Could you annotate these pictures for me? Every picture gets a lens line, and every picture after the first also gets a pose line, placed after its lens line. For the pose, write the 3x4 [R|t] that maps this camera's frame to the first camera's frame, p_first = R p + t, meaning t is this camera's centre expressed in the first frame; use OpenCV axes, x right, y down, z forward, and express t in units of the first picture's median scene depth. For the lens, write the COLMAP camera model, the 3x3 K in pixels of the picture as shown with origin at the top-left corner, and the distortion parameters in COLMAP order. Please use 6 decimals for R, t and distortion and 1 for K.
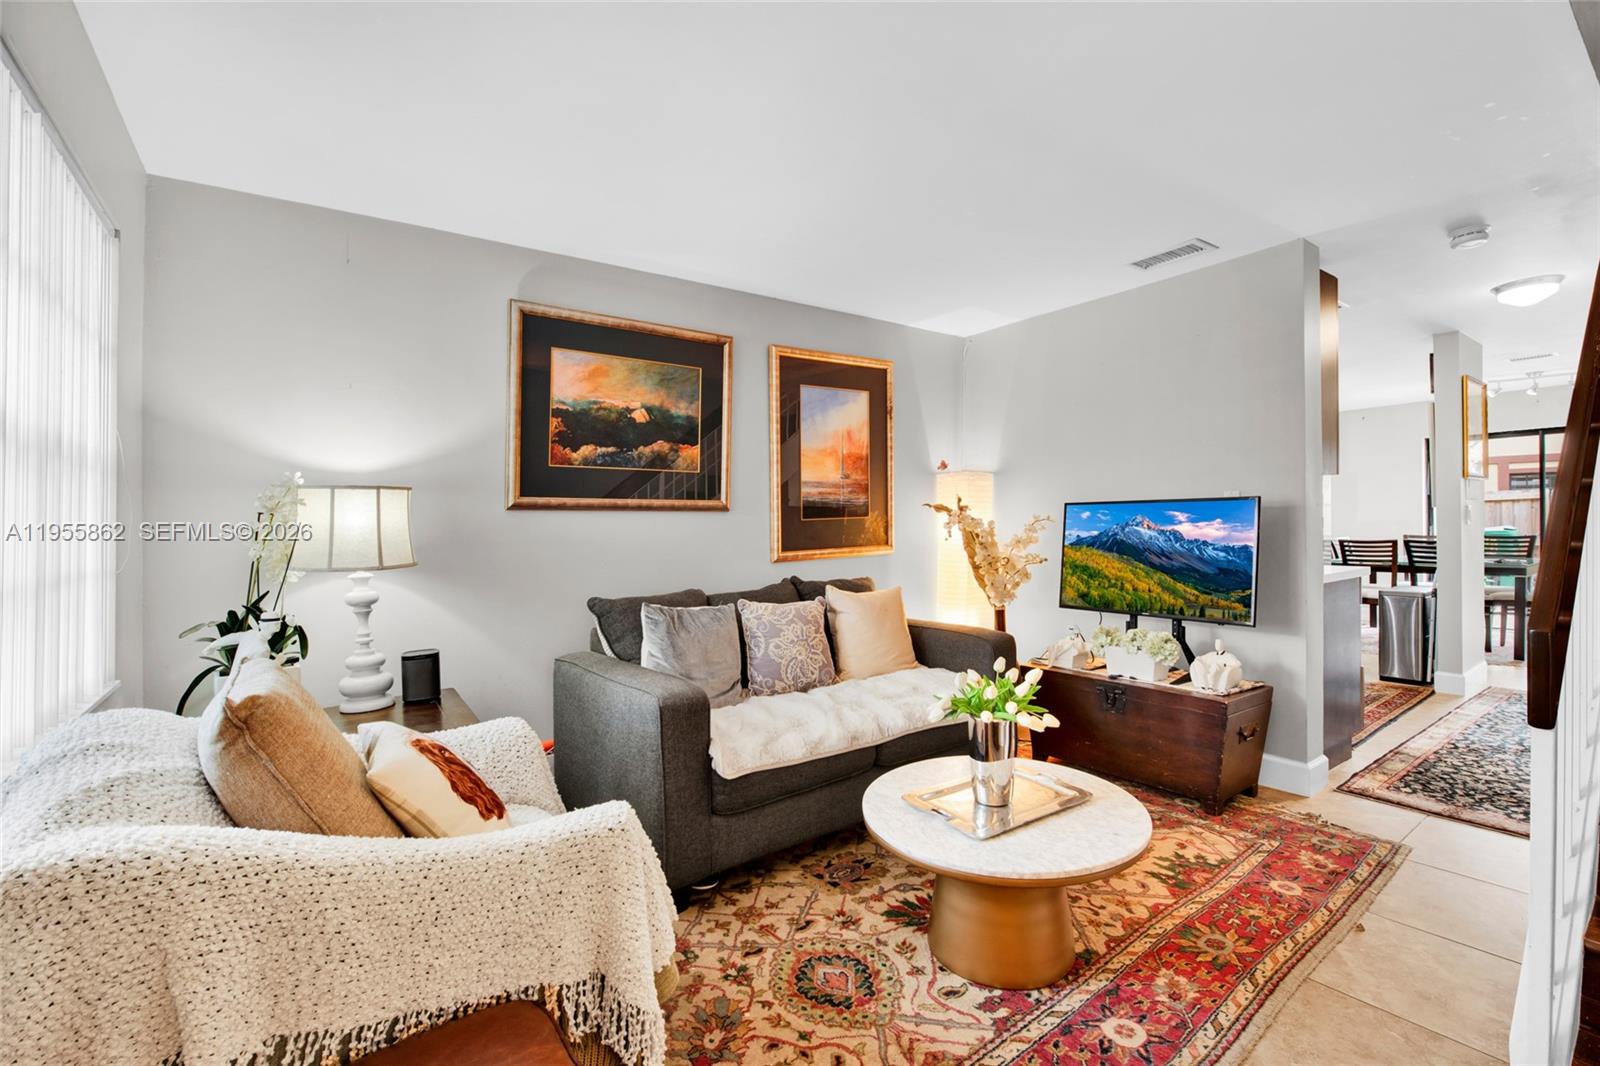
lens RADIAL K [[691.3, 0, 822.5], [0, 691.3, 526.9], [0, 0, 1]] dist [-0.002067, -0.008733]
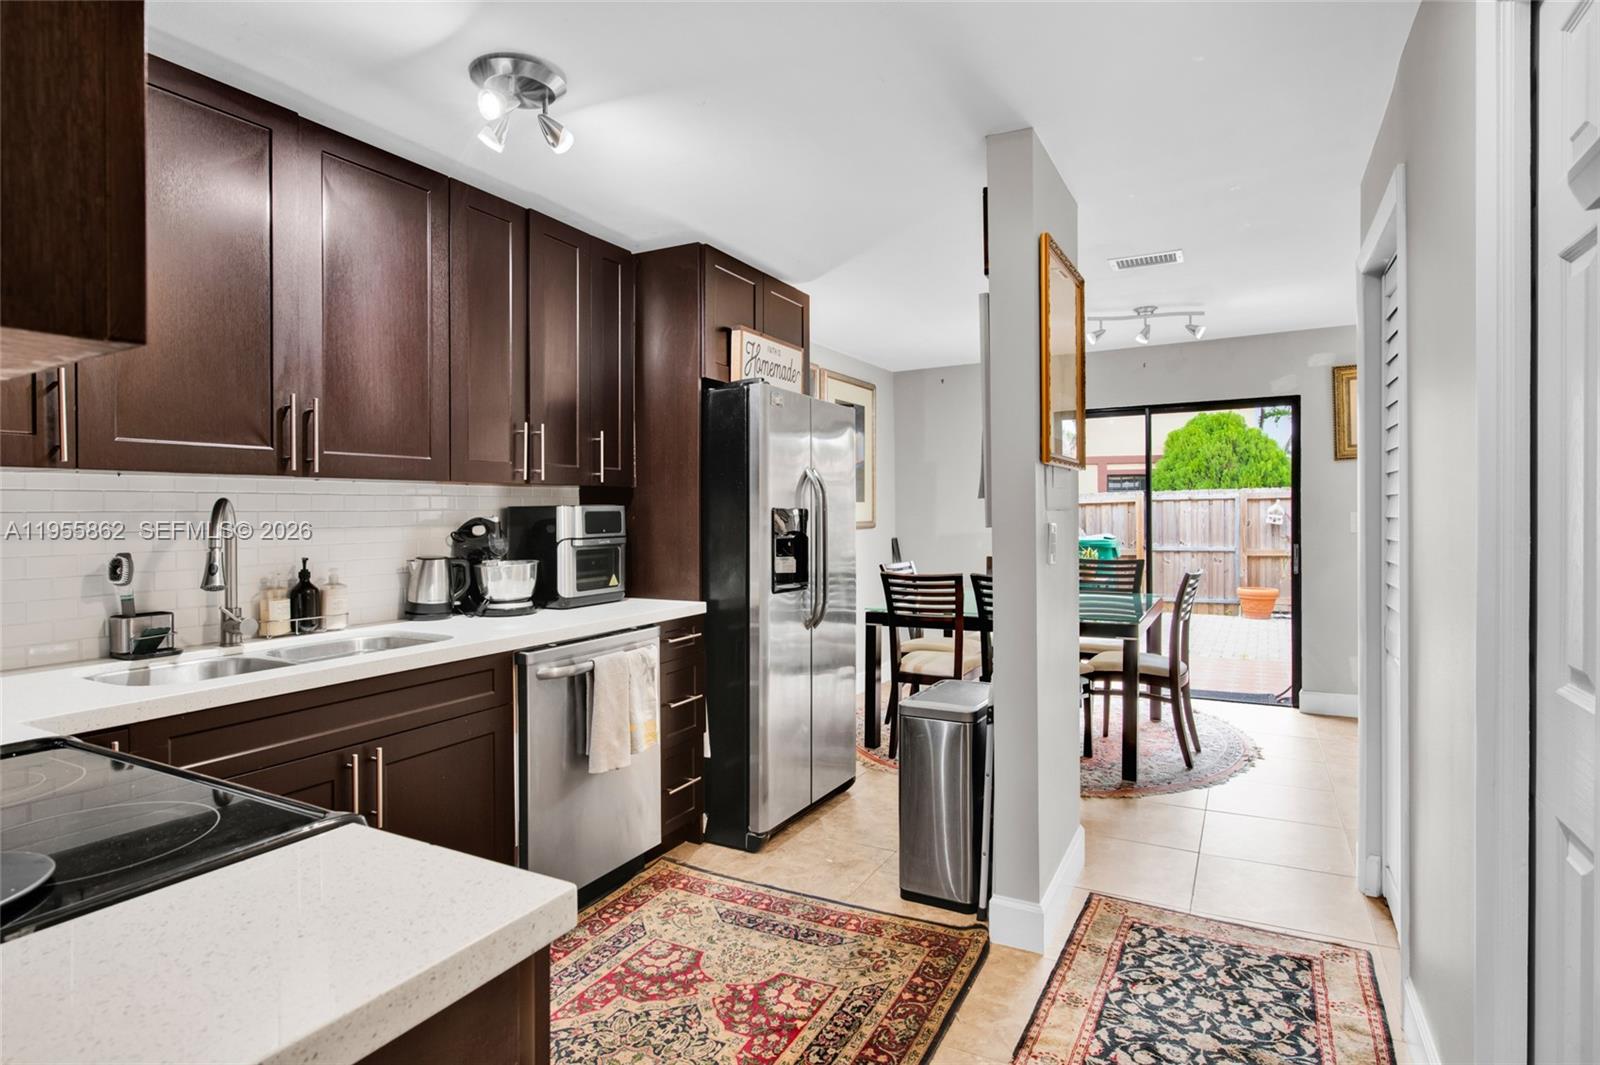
lens RADIAL K [[833.2, 0, 781.9], [0, 833.2, 521.3], [0, 0, 1]] dist [0.001132, -0.022937]
pose [[0.914596, 0.002405, 0.404362, 0.418896], [-0.000173, 0.999985, -0.005555, -0.022357], [-0.404369, 0.005011, 0.914582, 0.425678]]
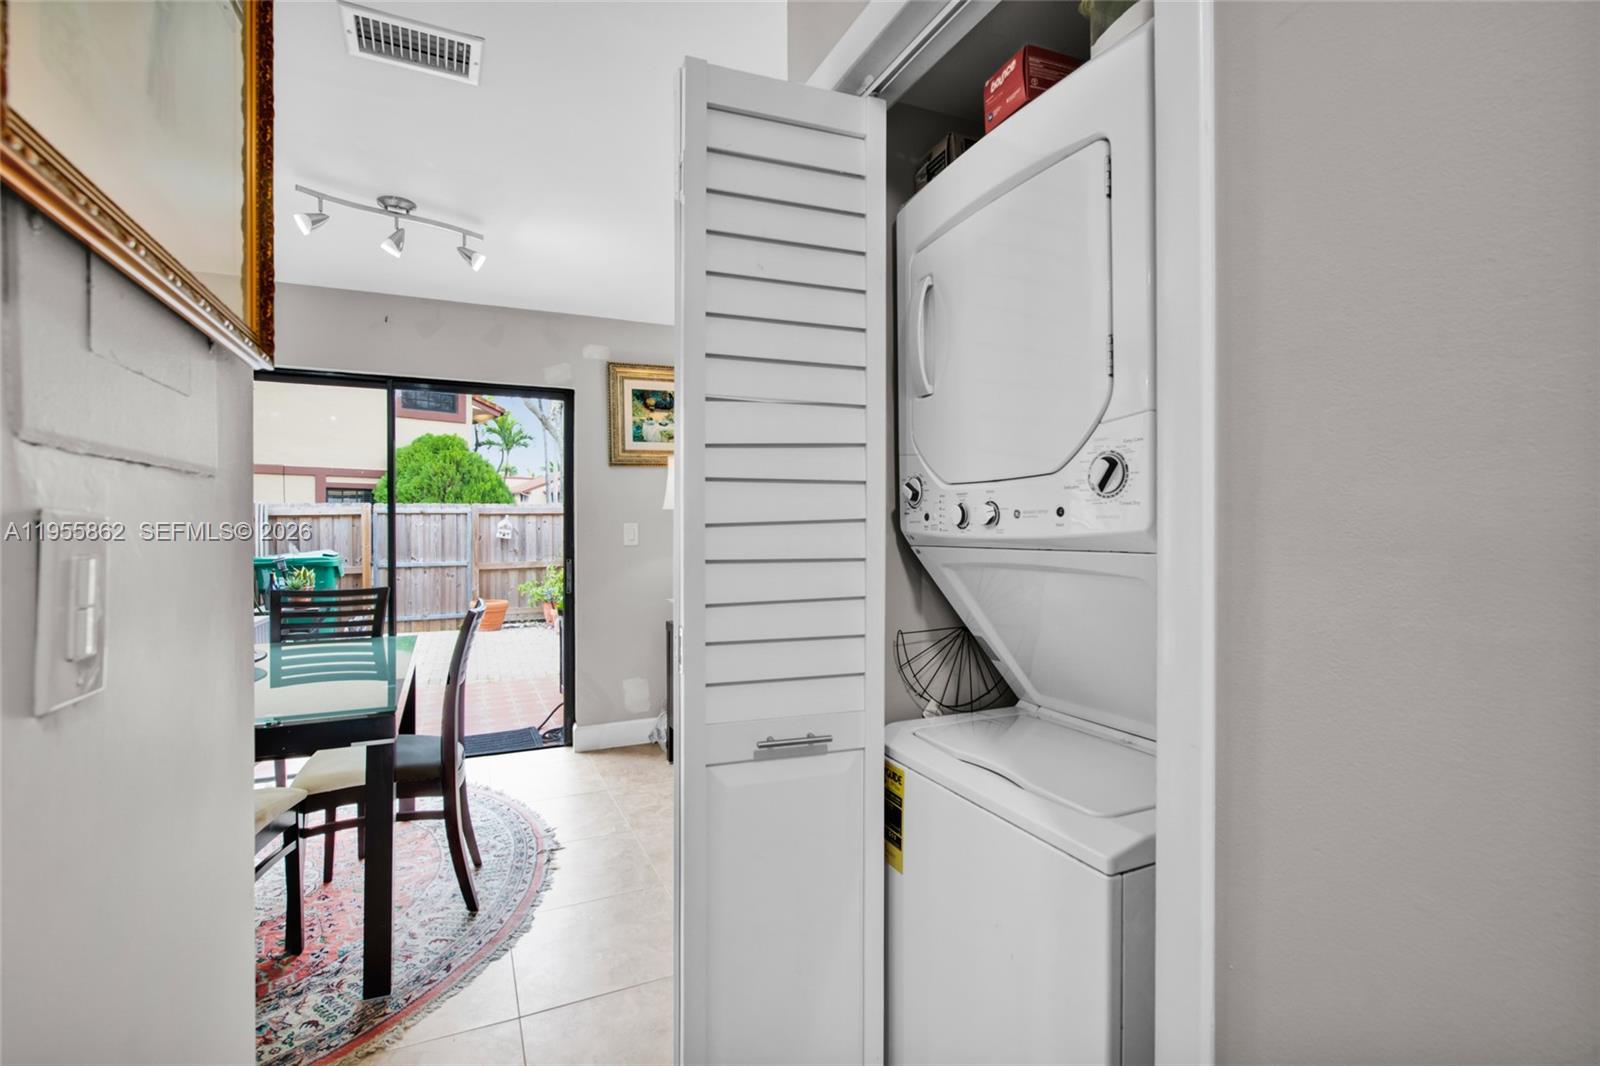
lens RADIAL K [[738.1, 0, 800.0], [0, 738.1, 533.0], [0, 0, 1]] dist [0.000266, 0.000055]
pose [[0.209273, 0.006579, 0.977835, 0.659118], [0.006674, 0.999944, -0.008156, -0.020384], [-0.977834, 0.008233, 0.209218, 0.668442]]
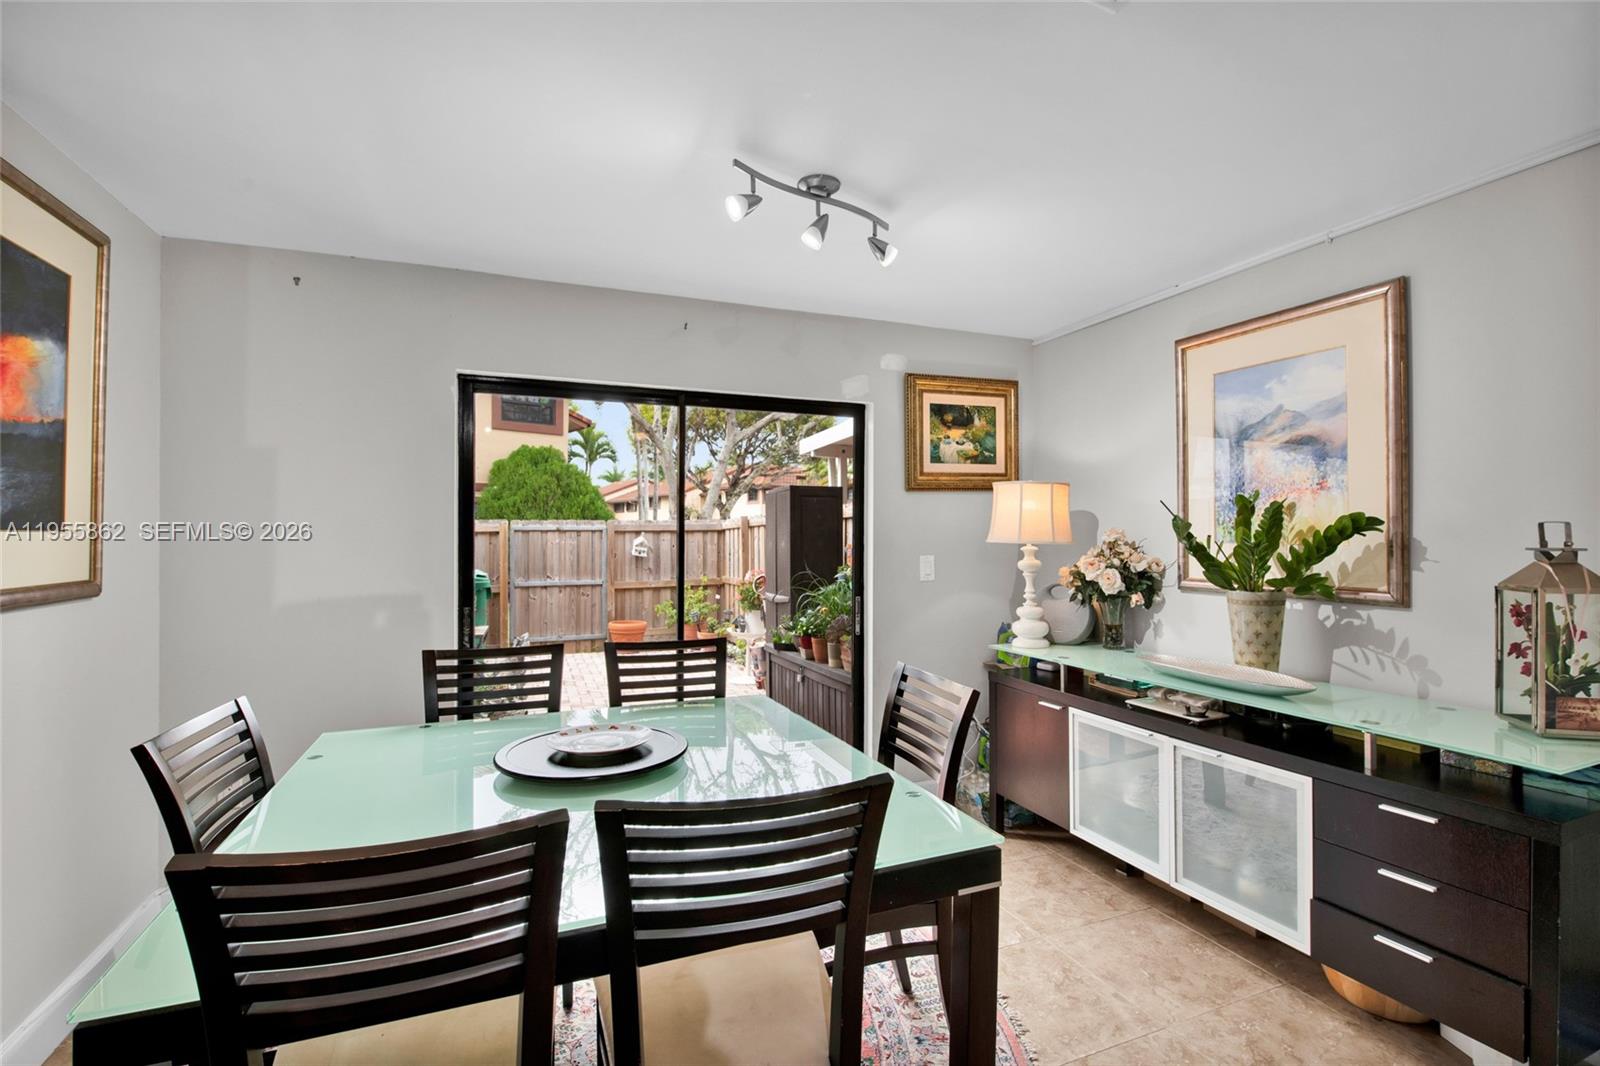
lens RADIAL K [[746.5, 0, 832.1], [0, 746.5, 532.3], [0, 0, 1]] dist [-0.002092, -0.000827]
pose [[0.247292, 0.022184, 0.968687, 0.686989], [0.003417, 0.999712, -0.023766, -0.041951], [-0.968935, 0.009187, 0.247145, 0.902435]]
